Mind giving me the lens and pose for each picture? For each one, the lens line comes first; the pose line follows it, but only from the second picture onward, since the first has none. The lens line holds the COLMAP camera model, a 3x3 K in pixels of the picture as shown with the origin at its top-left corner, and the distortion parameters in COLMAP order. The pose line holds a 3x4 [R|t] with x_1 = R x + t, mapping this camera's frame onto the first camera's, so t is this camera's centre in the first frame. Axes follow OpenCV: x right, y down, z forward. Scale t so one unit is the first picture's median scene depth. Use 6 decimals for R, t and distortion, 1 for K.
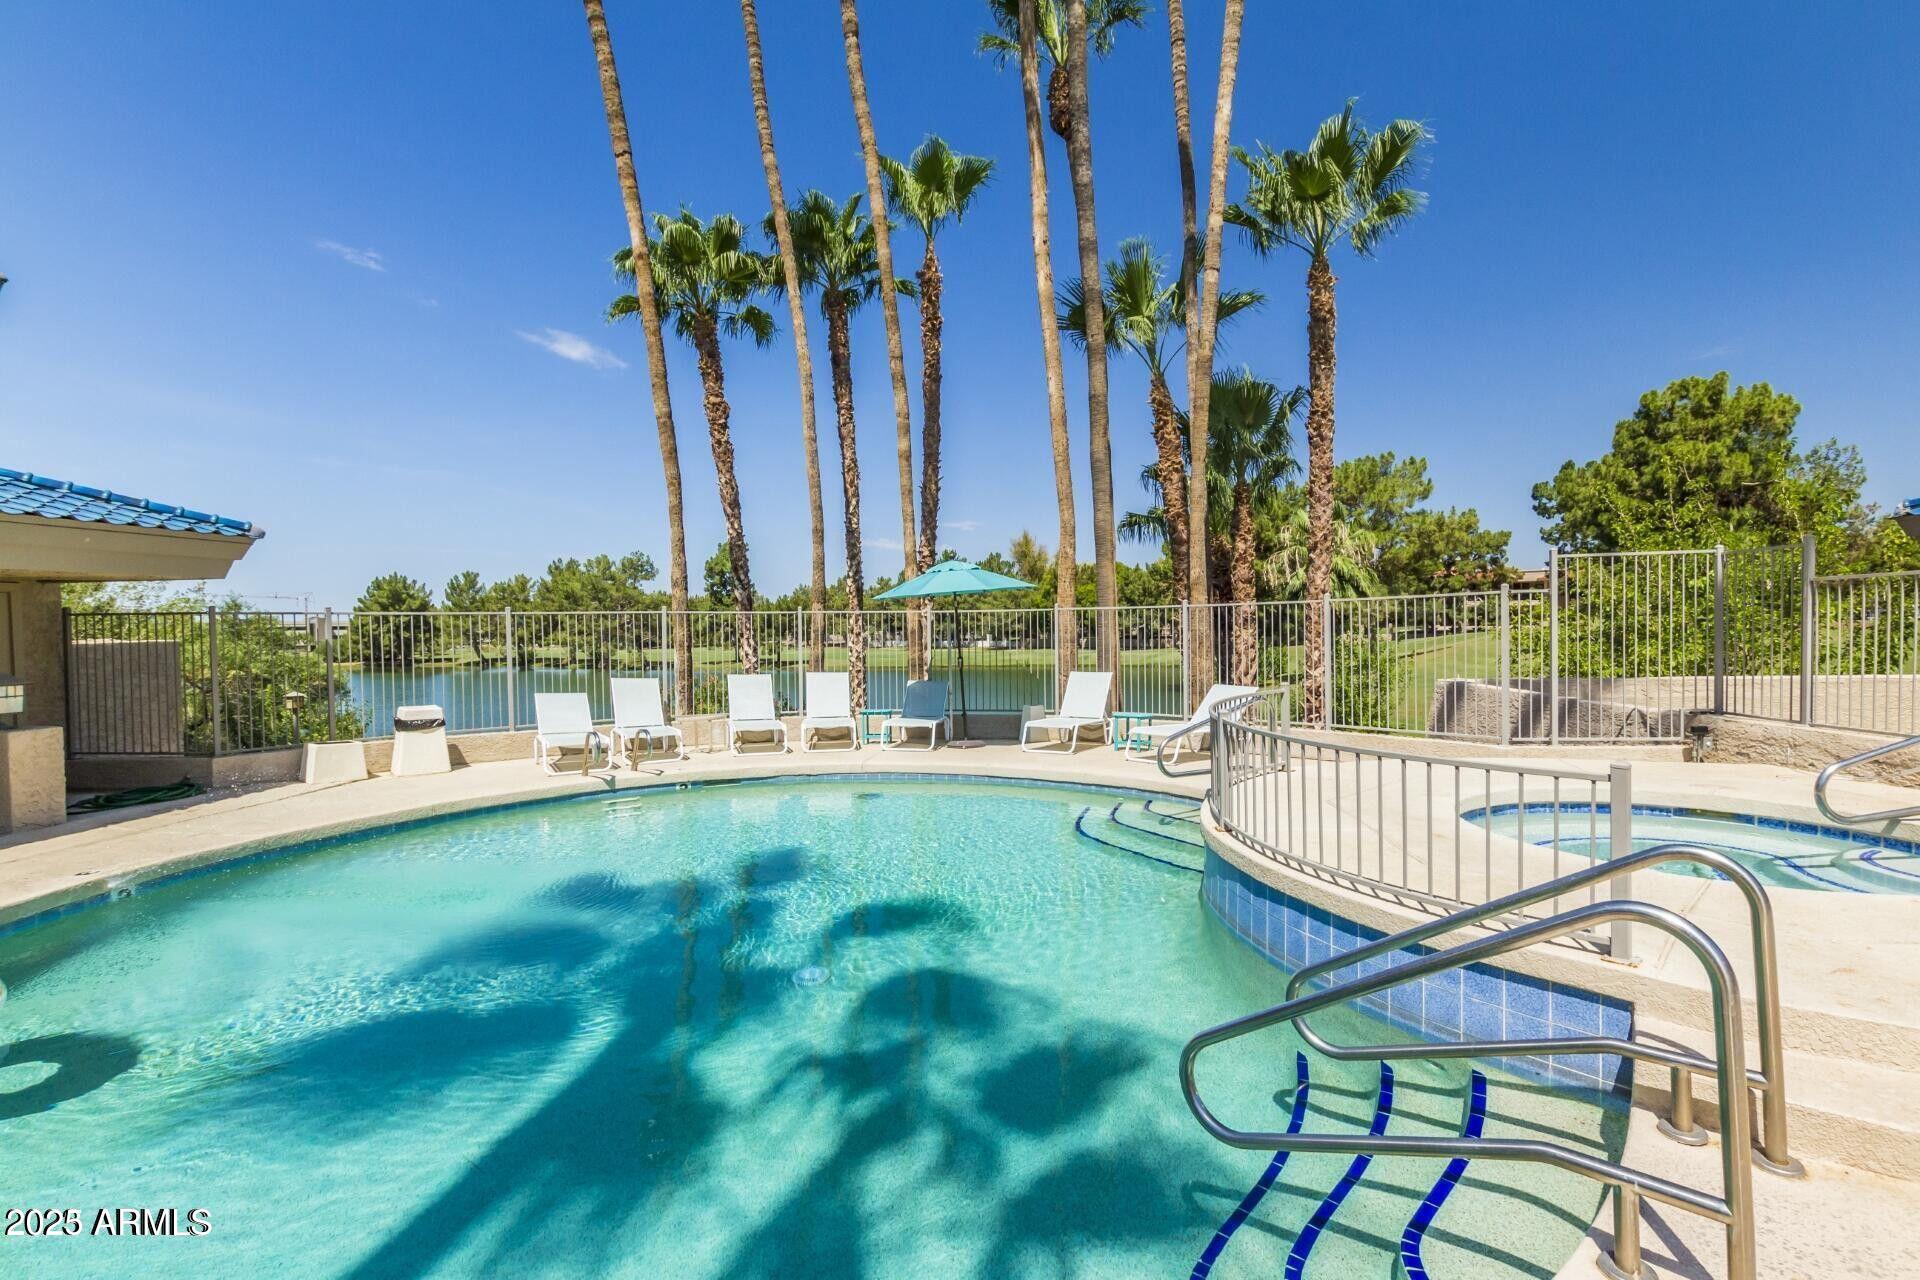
lens RADIAL K [[960.8, 0, 960.0], [0, 960.8, 640.0], [0, 0, 1]] dist [0.001404, 0.000120]
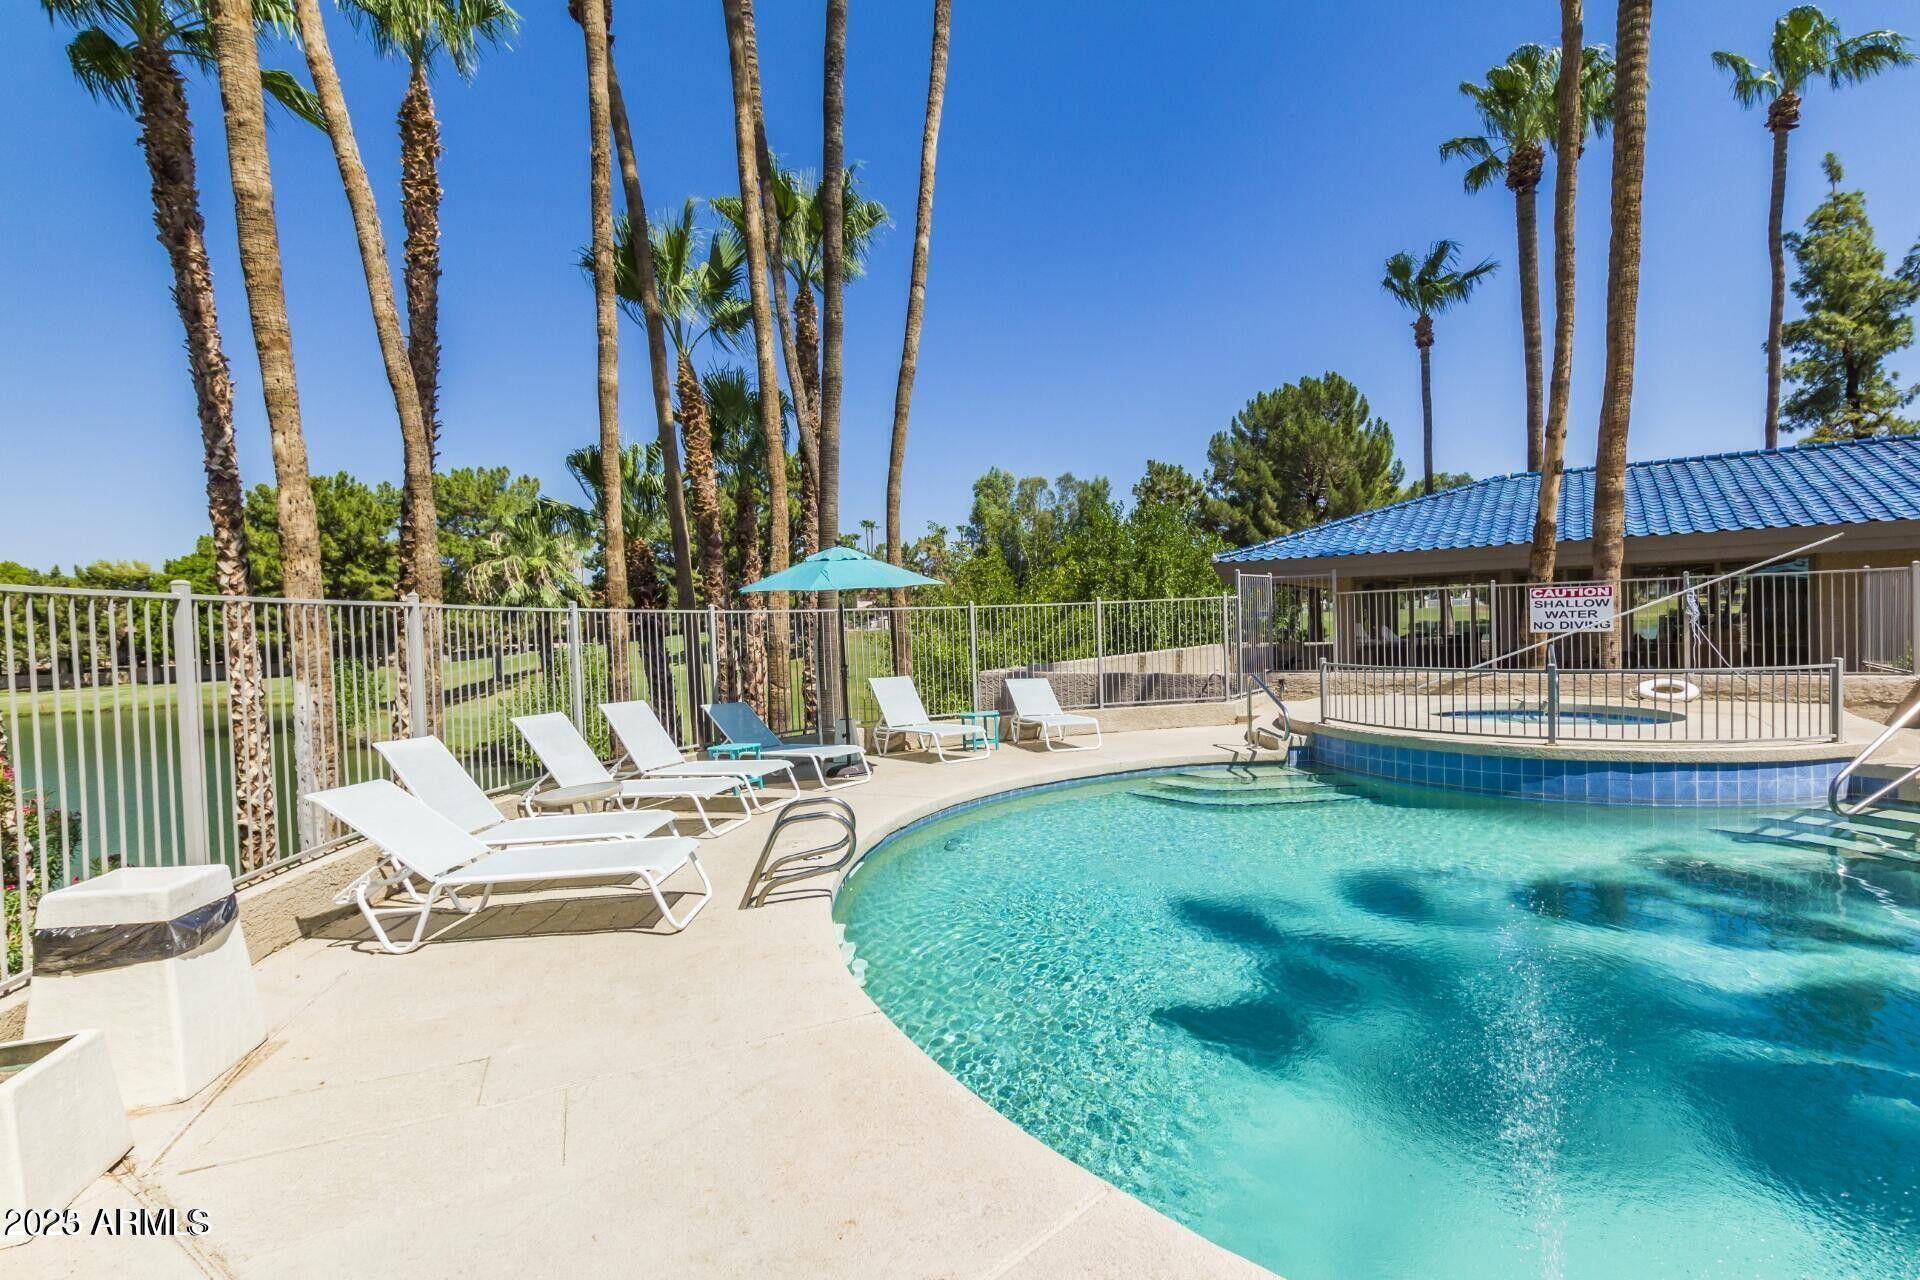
lens RADIAL K [[904.2, 0, 967.1], [0, 904.2, 648.1], [0, 0, 1]] dist [0.004229, 0.000416]
pose [[0.444104, -0.024427, 0.895642, -0.408446], [0.035703, 0.999317, 0.009551, -0.000471], [-0.895264, 0.027735, 0.444673, 0.357056]]
